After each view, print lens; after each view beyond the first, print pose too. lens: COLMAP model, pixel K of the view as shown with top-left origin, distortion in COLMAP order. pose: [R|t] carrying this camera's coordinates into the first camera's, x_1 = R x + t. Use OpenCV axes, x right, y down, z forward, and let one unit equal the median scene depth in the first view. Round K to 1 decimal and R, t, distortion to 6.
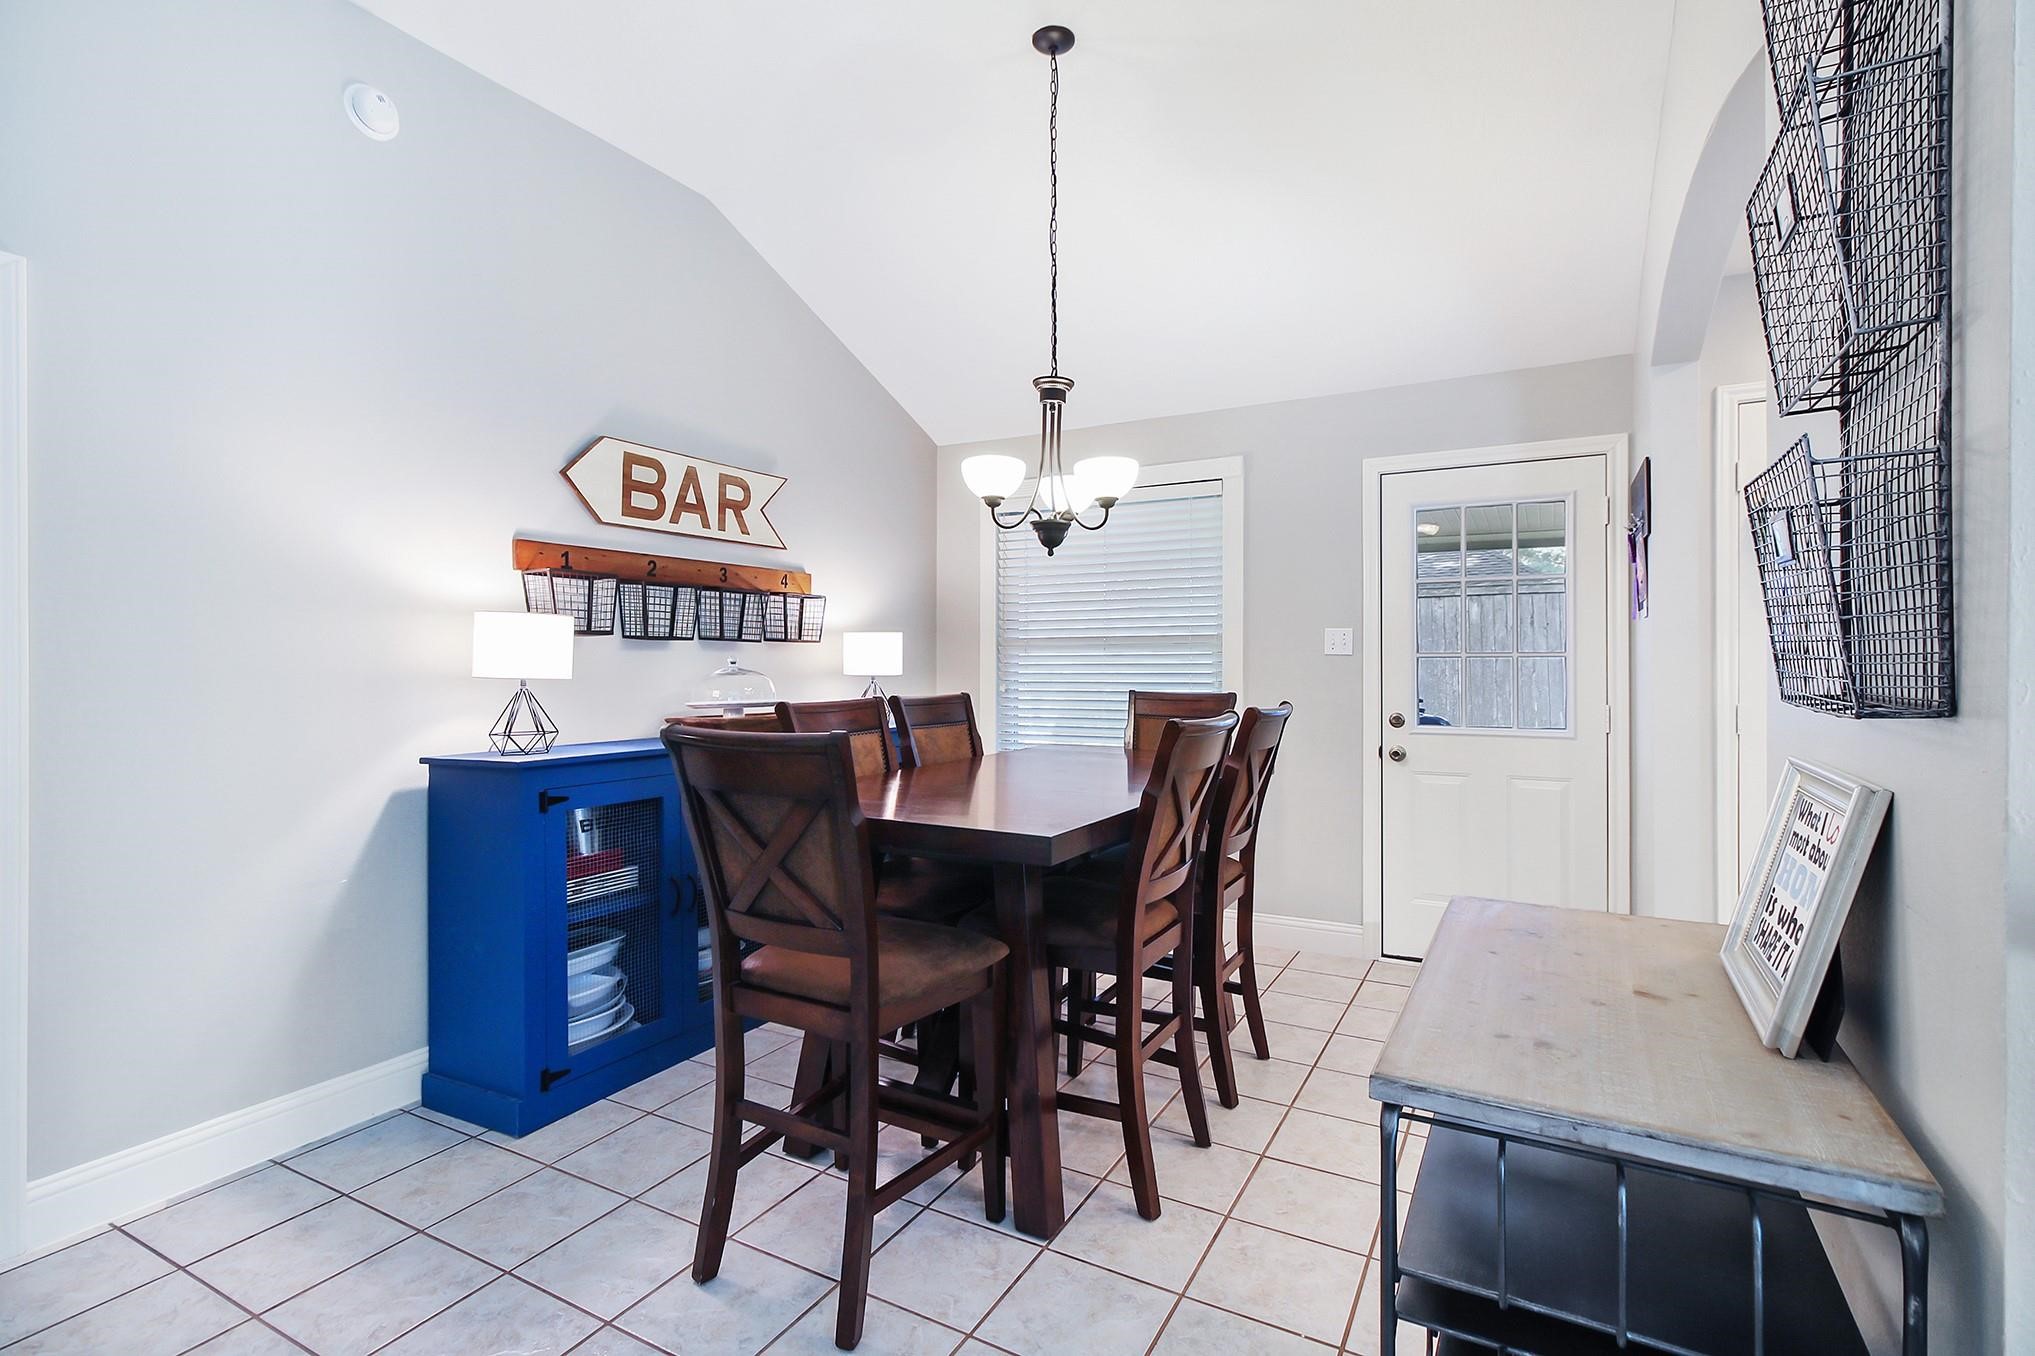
lens RADIAL K [[958.9, 0, 1020.9], [0, 958.9, 658.2], [0, 0, 1]] dist [0.010756, 0.000142]
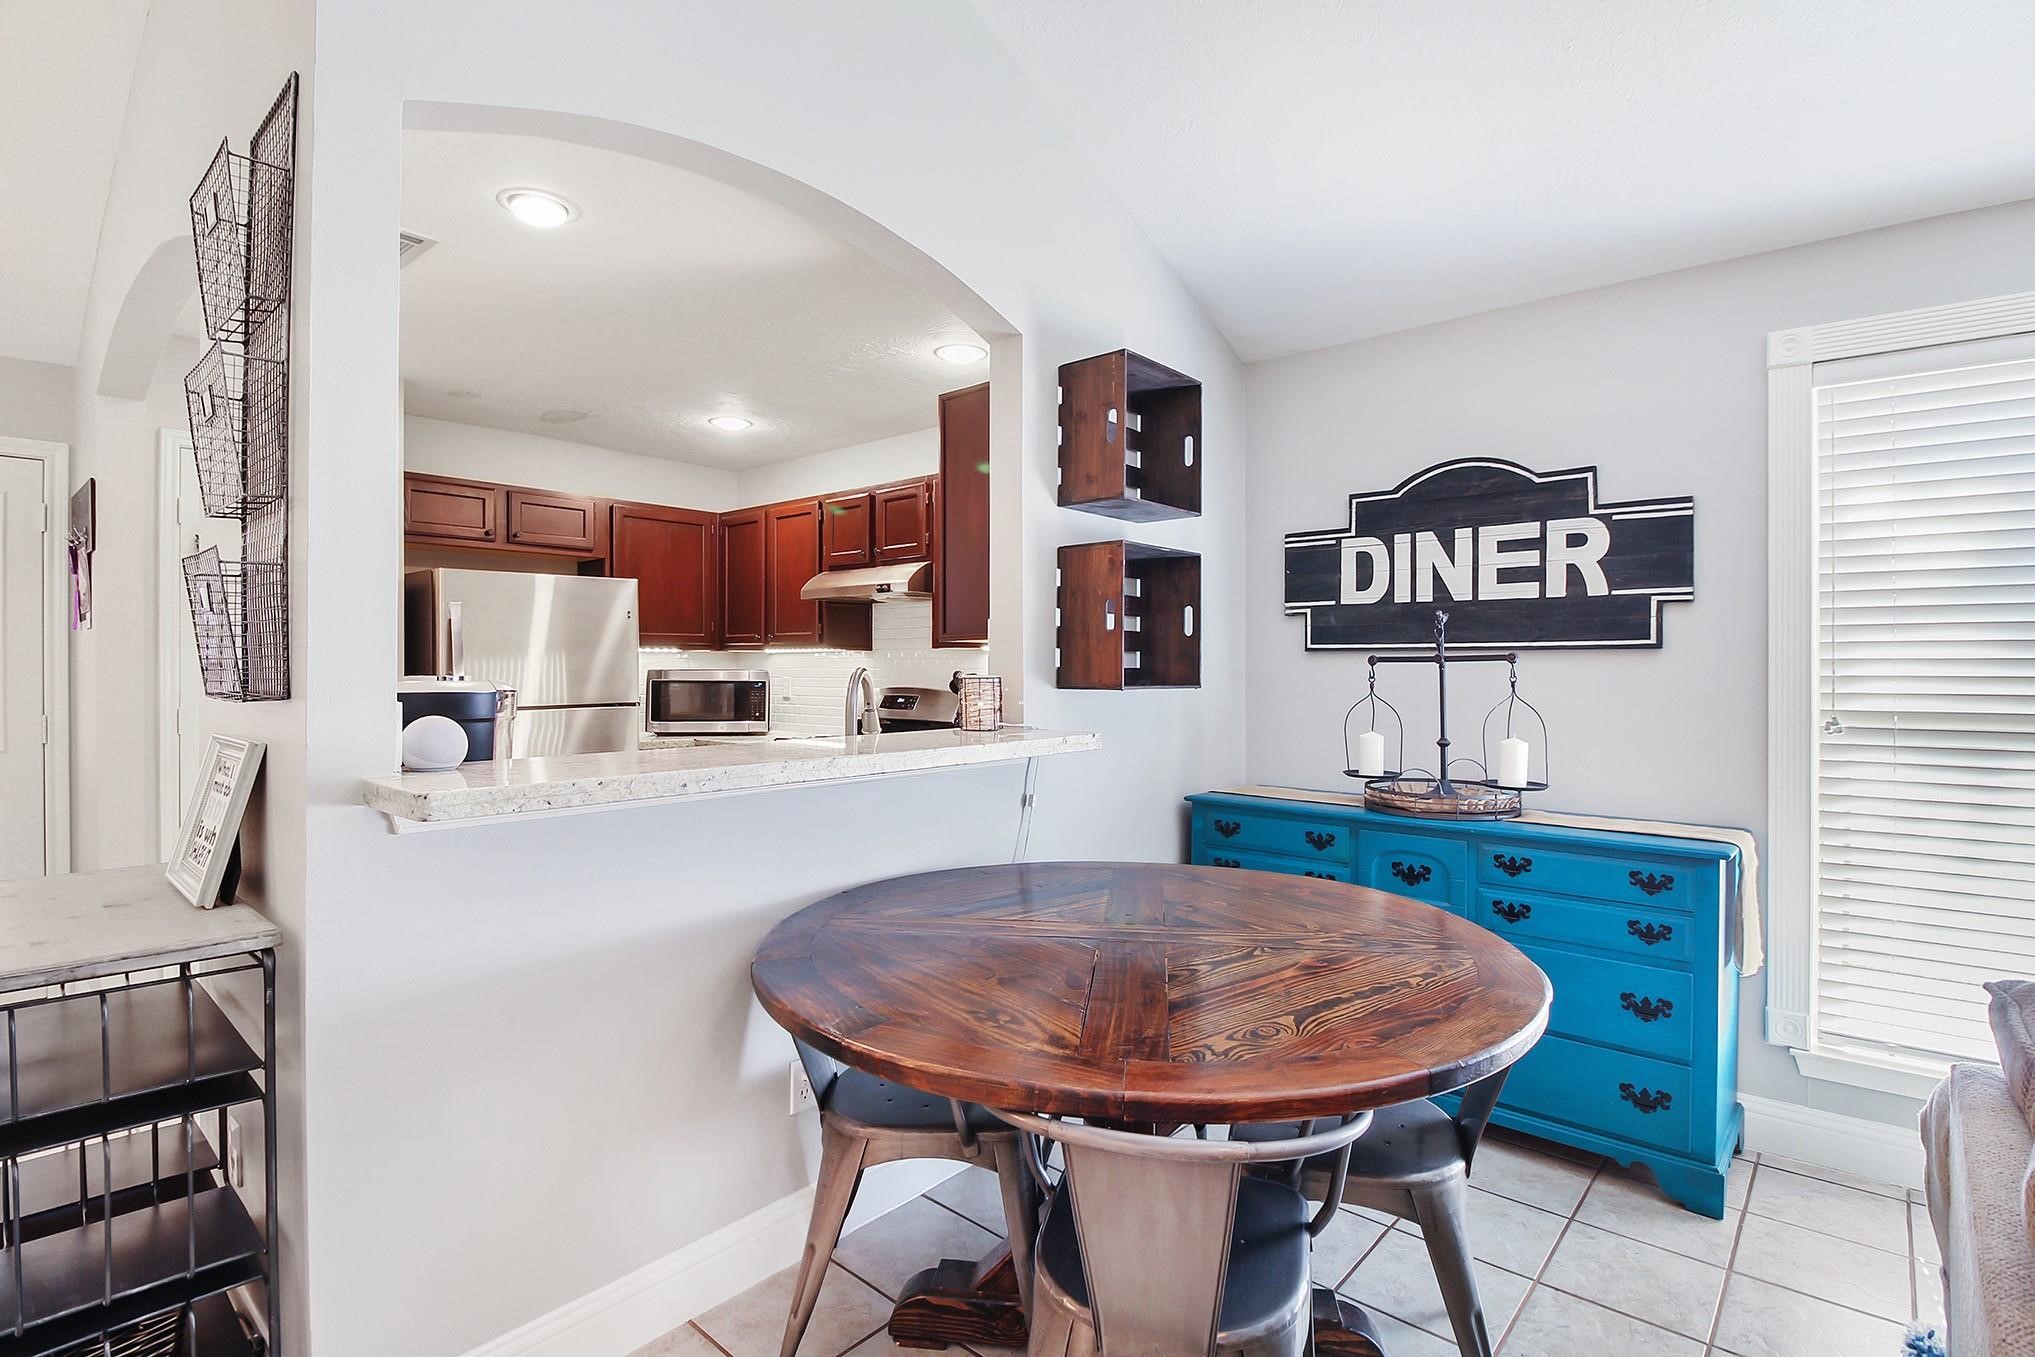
lens RADIAL K [[971.0, 0, 1022.3], [0, 971.0, 669.6], [0, 0, 1]] dist [-0.000184, -0.011009]
pose [[0.212350, -0.000209, 0.977194, -0.447554], [-0.001892, 0.999998, 0.000625, -0.002959], [-0.977192, -0.001981, 0.212350, -0.606904]]
